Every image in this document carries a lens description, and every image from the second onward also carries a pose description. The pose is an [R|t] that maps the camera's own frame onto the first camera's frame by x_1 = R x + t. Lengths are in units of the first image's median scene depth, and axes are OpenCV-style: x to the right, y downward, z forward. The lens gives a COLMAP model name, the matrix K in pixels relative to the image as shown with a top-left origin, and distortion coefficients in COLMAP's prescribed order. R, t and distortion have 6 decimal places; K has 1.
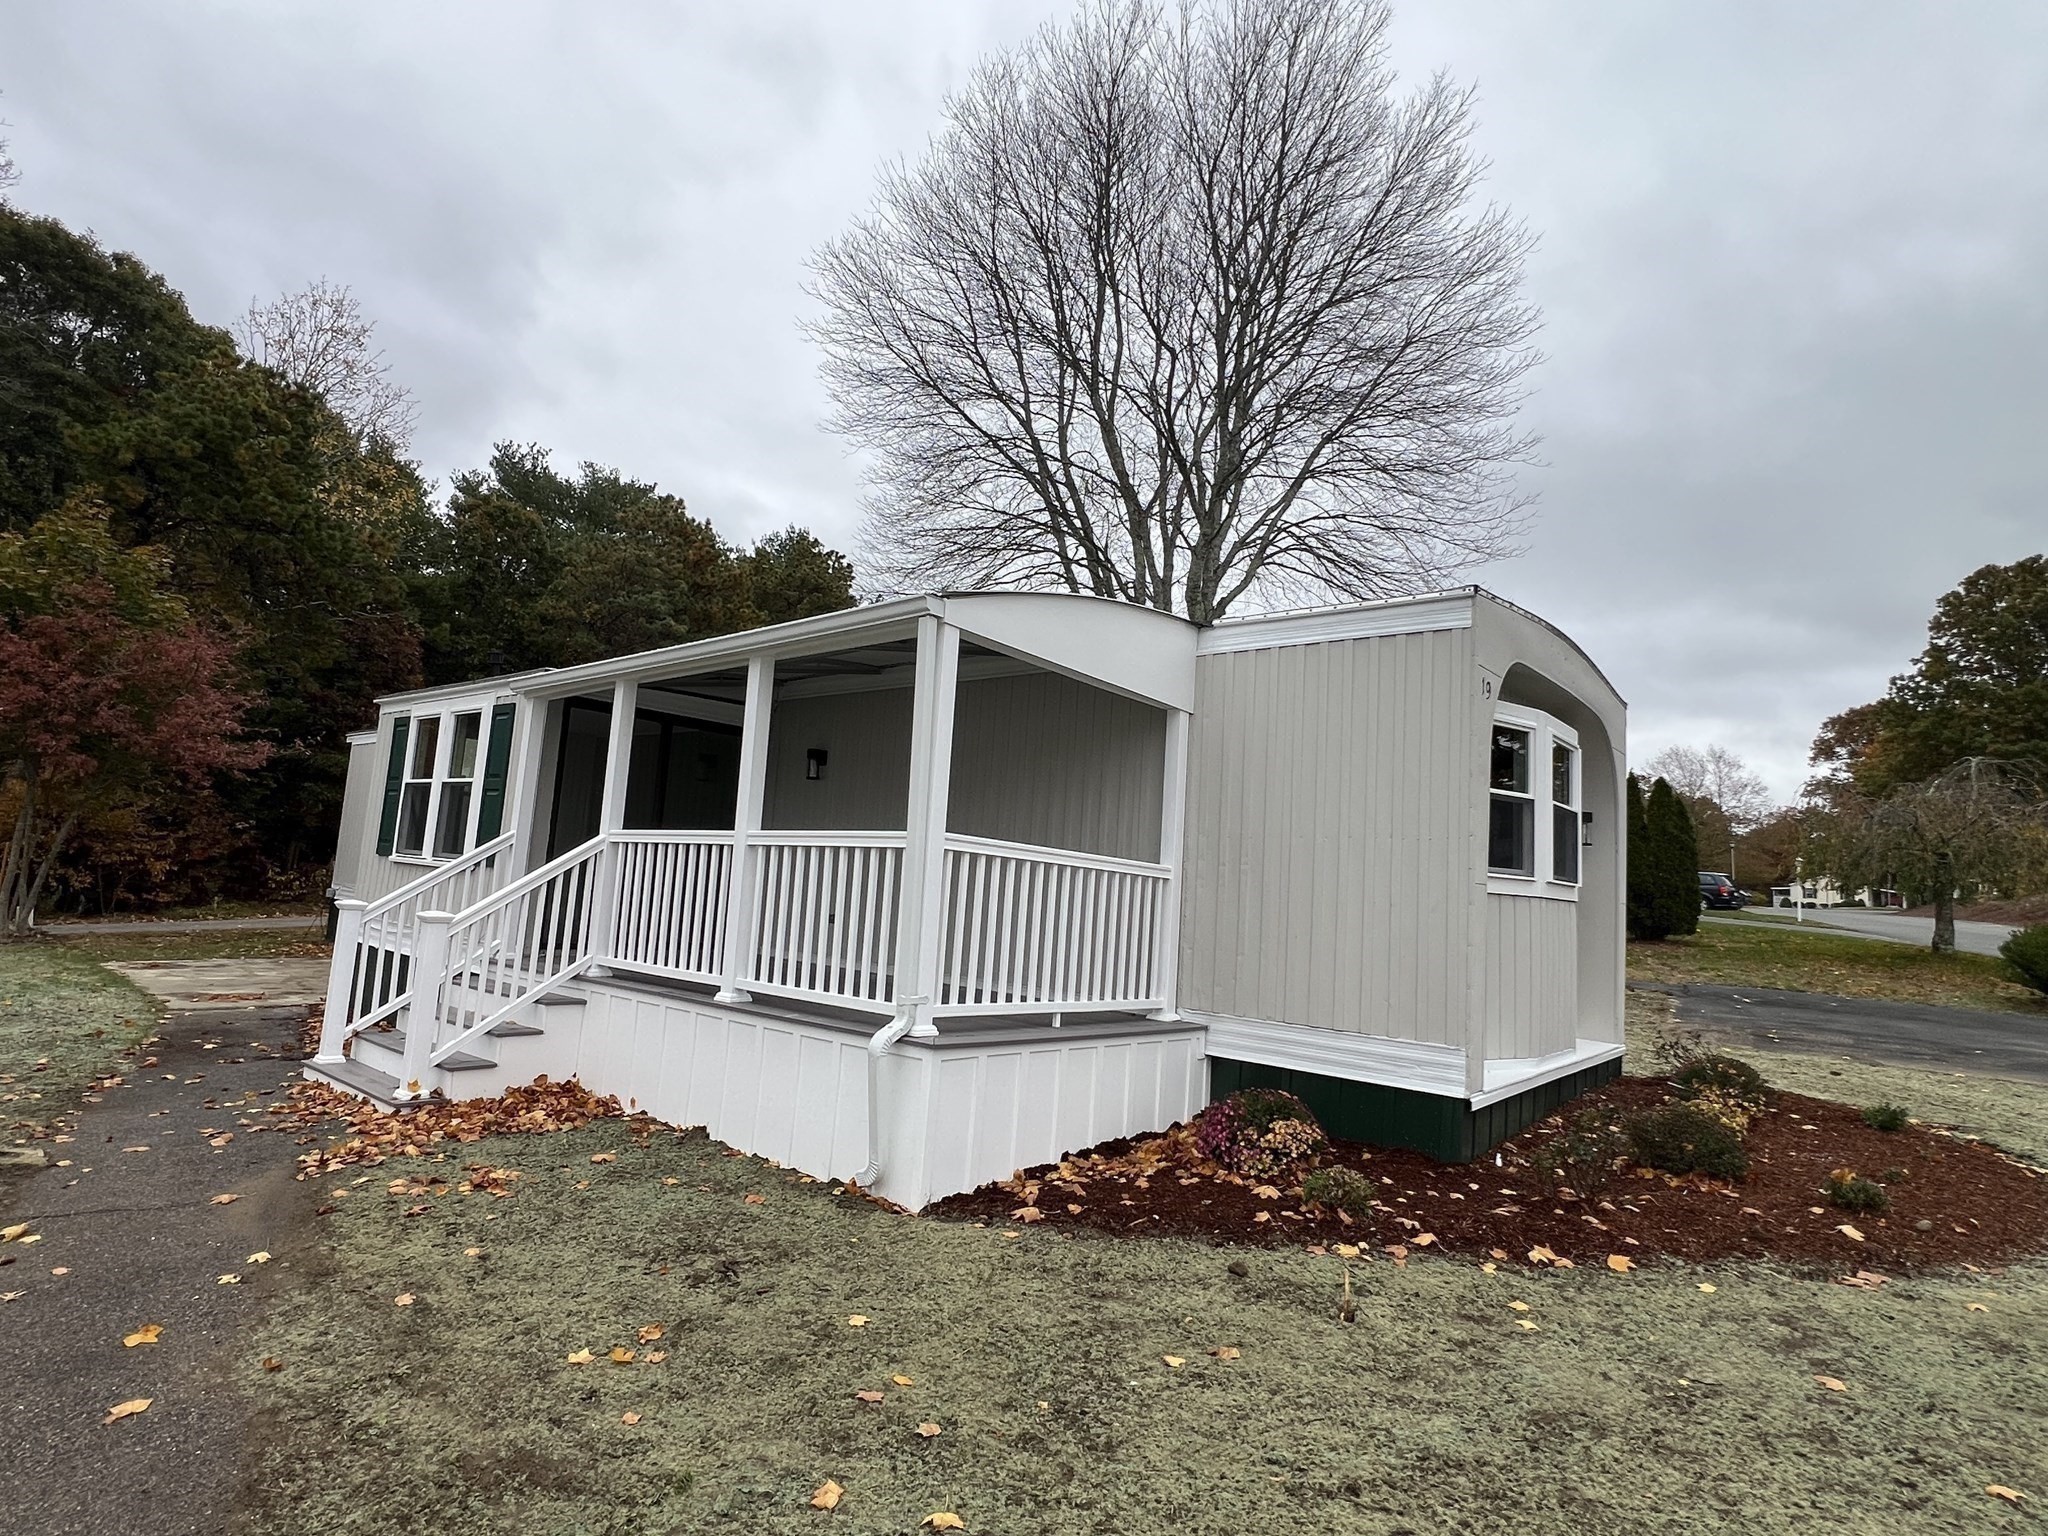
lens RADIAL K [[1121.0, 0, 1023.6], [0, 1121.0, 756.8], [0, 0, 1]] dist [-0.004392, 0.001916]
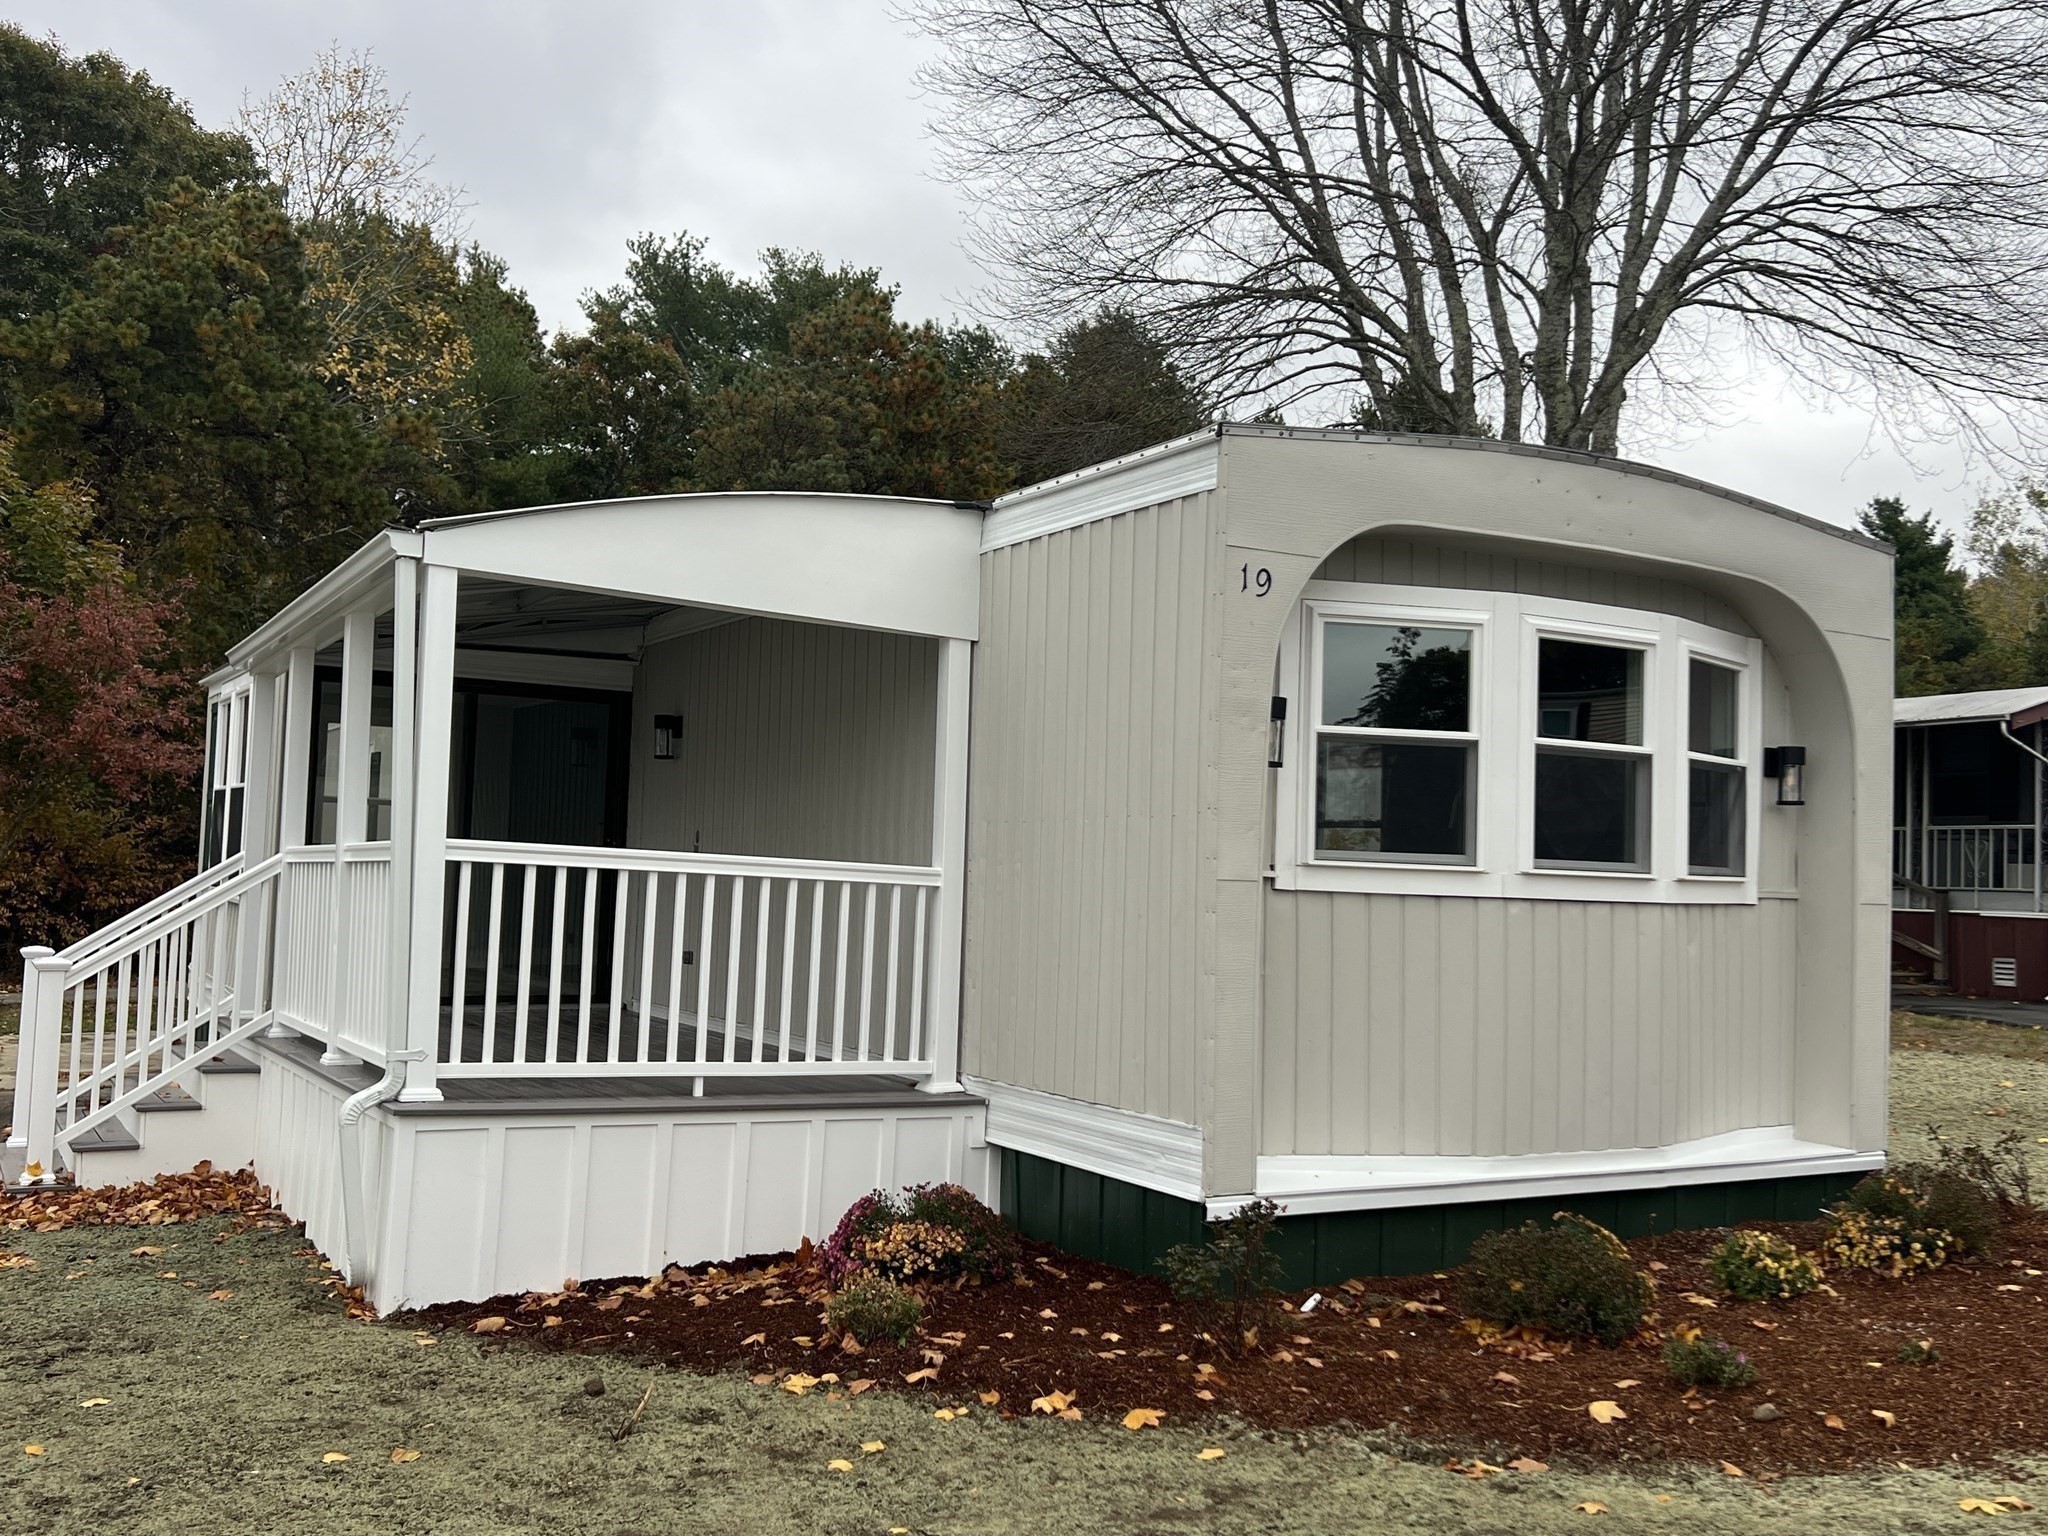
lens RADIAL K [[1984.4, 0, 1027.7], [0, 1984.4, 772.9], [0, 0, 1]] dist [0.024106, 0.000000]
pose [[0.941812, -0.051352, -0.332195, 0.217917], [0.066840, 0.997137, 0.035356, 0.000195], [0.329429, -0.055503, 0.942548, -0.043043]]
